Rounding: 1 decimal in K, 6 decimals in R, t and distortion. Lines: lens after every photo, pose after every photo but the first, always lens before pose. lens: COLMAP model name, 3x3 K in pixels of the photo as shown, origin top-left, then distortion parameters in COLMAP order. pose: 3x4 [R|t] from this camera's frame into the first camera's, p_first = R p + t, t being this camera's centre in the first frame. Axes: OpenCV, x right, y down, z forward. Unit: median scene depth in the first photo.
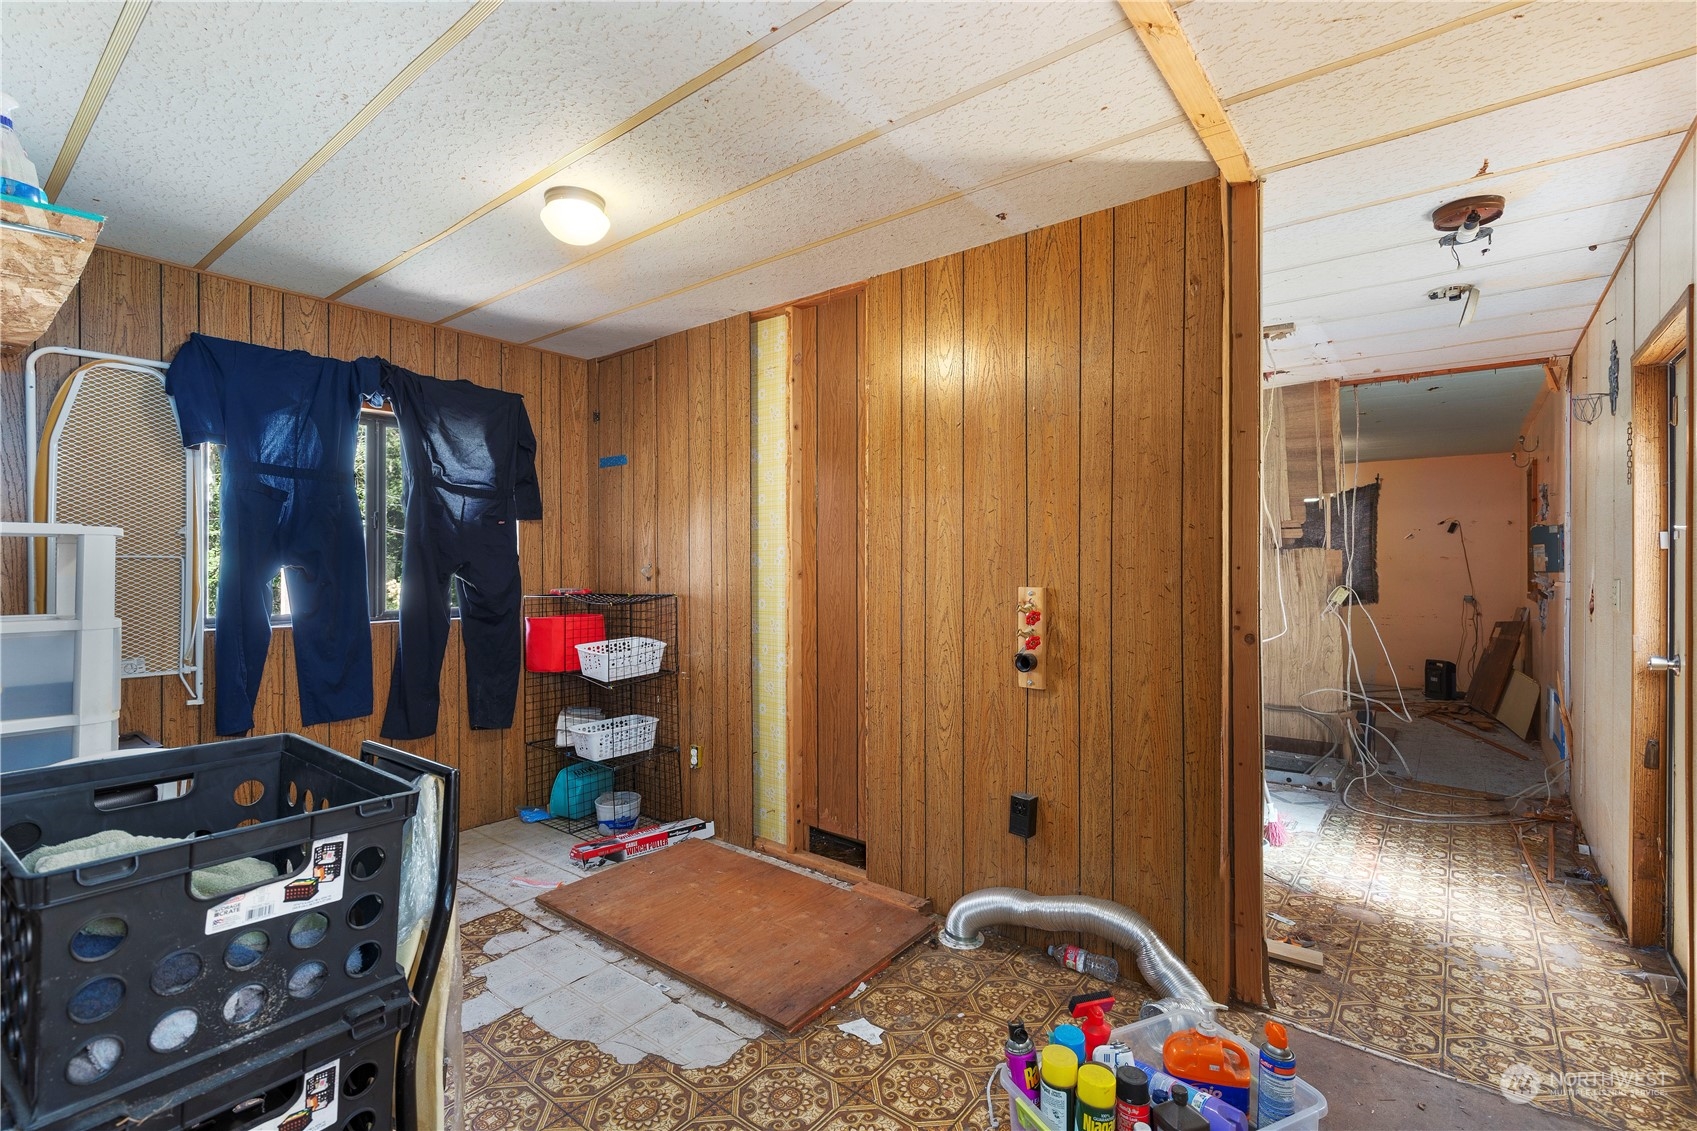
lens RADIAL K [[767.8, 0, 850.8], [0, 767.8, 565.0], [0, 0, 1]] dist [0.013753, -0.002060]
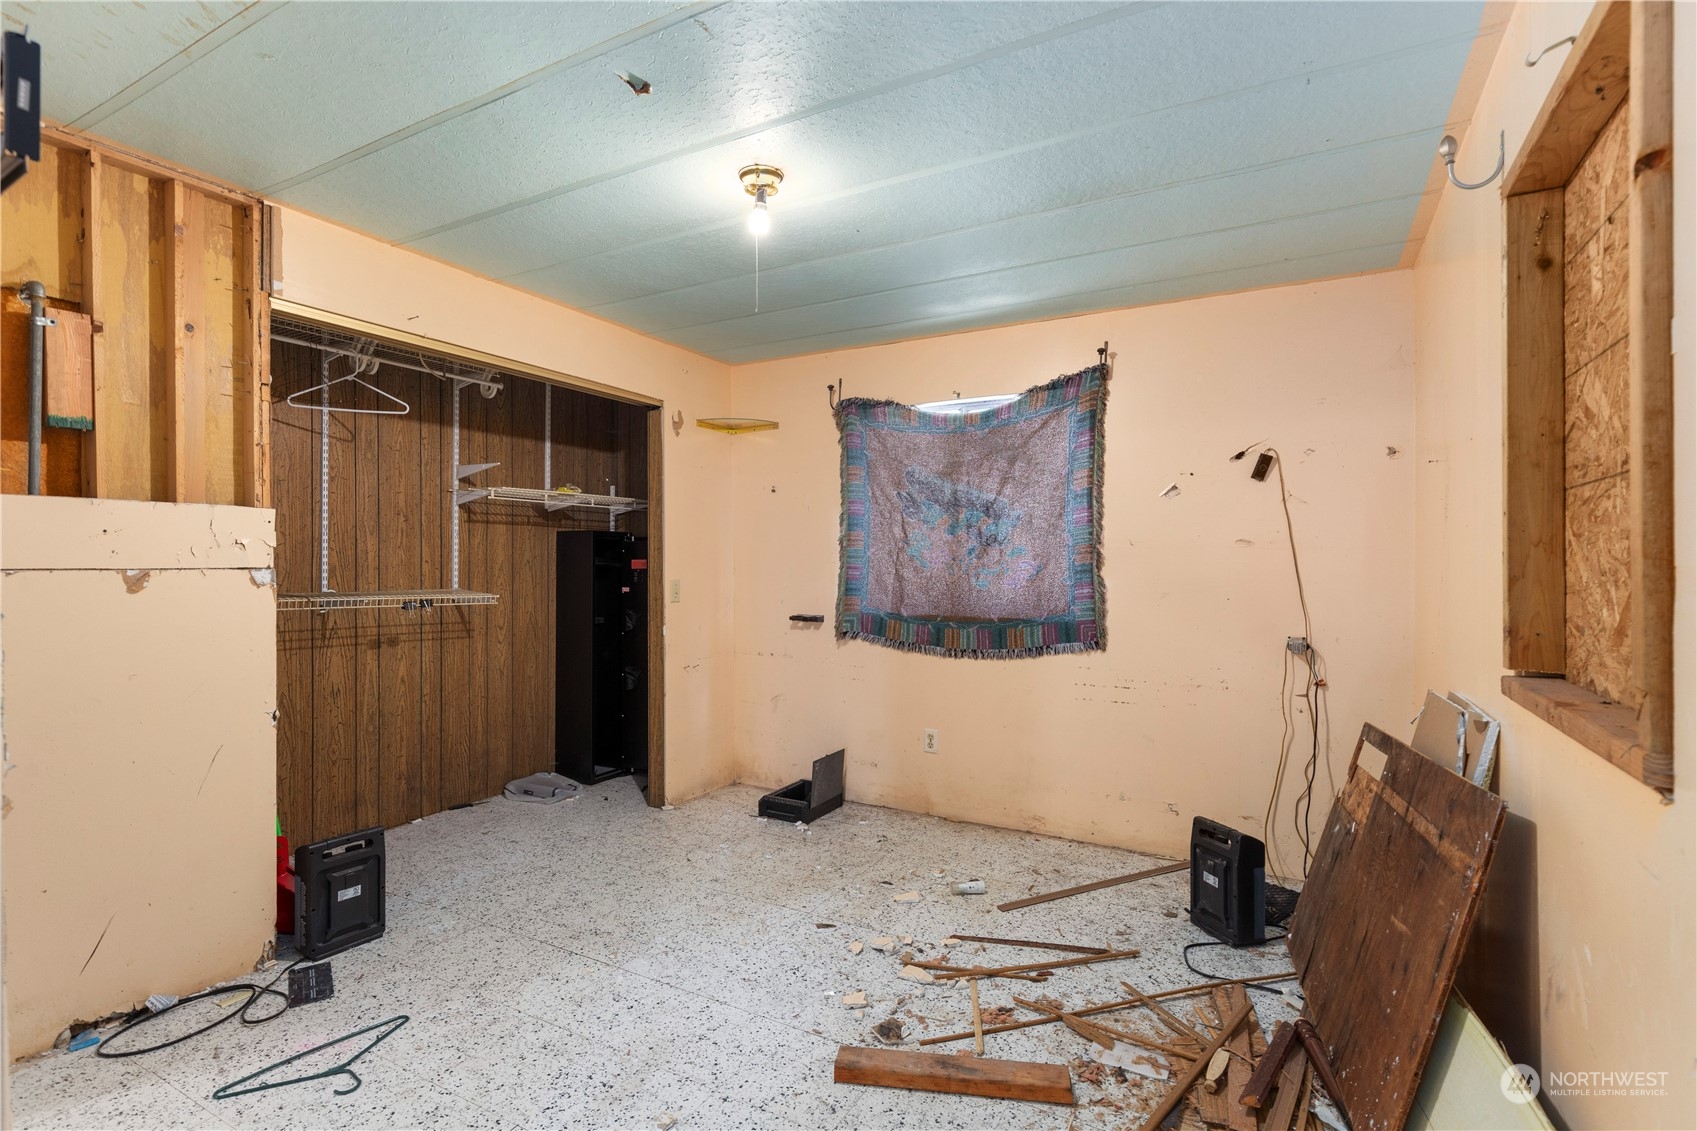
lens RADIAL K [[812.3, 0, 845.7], [0, 812.3, 563.8], [0, 0, 1]] dist [0.002694, 0.000204]
pose [[0.986580, -0.002092, 0.163263, 0.501730], [0.001781, 0.999996, 0.002054, 0.000926], [-0.163267, -0.001736, 0.986580, 0.626709]]
